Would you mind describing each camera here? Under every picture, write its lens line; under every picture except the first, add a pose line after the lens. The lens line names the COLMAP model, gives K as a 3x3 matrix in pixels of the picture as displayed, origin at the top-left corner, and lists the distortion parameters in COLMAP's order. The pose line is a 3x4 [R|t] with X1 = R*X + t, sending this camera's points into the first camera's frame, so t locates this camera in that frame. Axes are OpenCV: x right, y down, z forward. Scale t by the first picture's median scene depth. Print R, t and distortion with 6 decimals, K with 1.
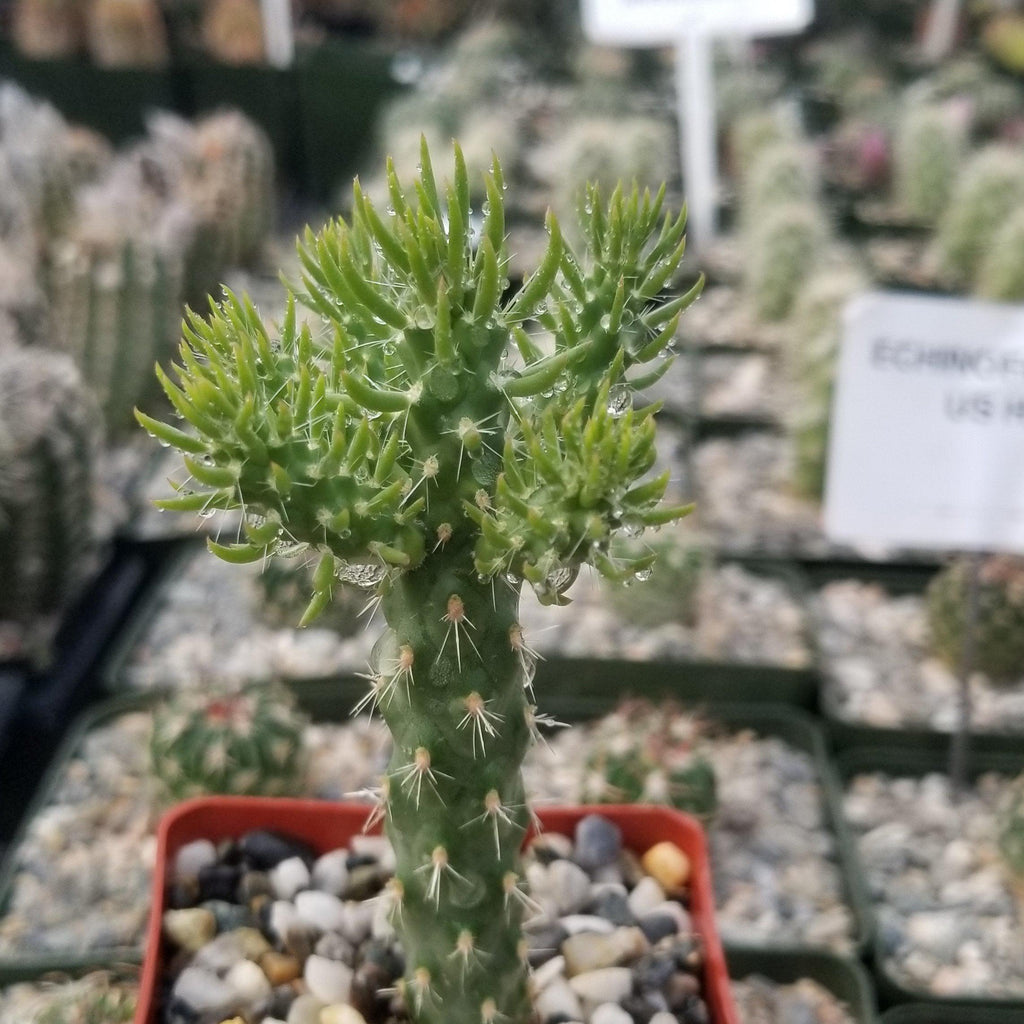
lens RADIAL K [[1641.2, 0, 512.0], [0, 1641.2, 512.0], [0, 0, 1]] dist [-0.035288, -0.156719]
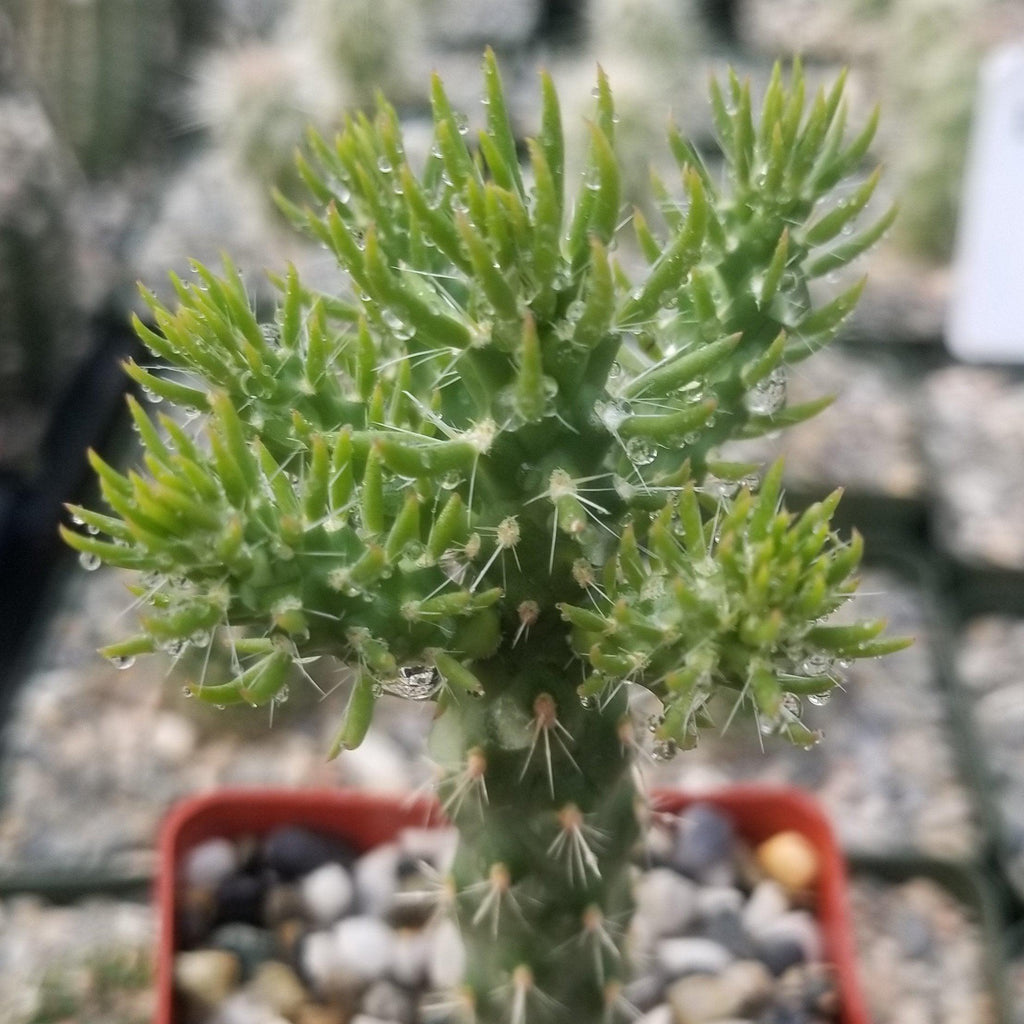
lens RADIAL K [[1641.2, 0, 512.0], [0, 1641.2, 512.0], [0, 0, 1]] dist [-0.035288, -0.156719]
pose [[0.999744, -0.014591, -0.017307, -0.027998], [0.018157, 0.973456, 0.228154, -0.149736], [0.013519, -0.228410, 0.973471, 0.261212]]
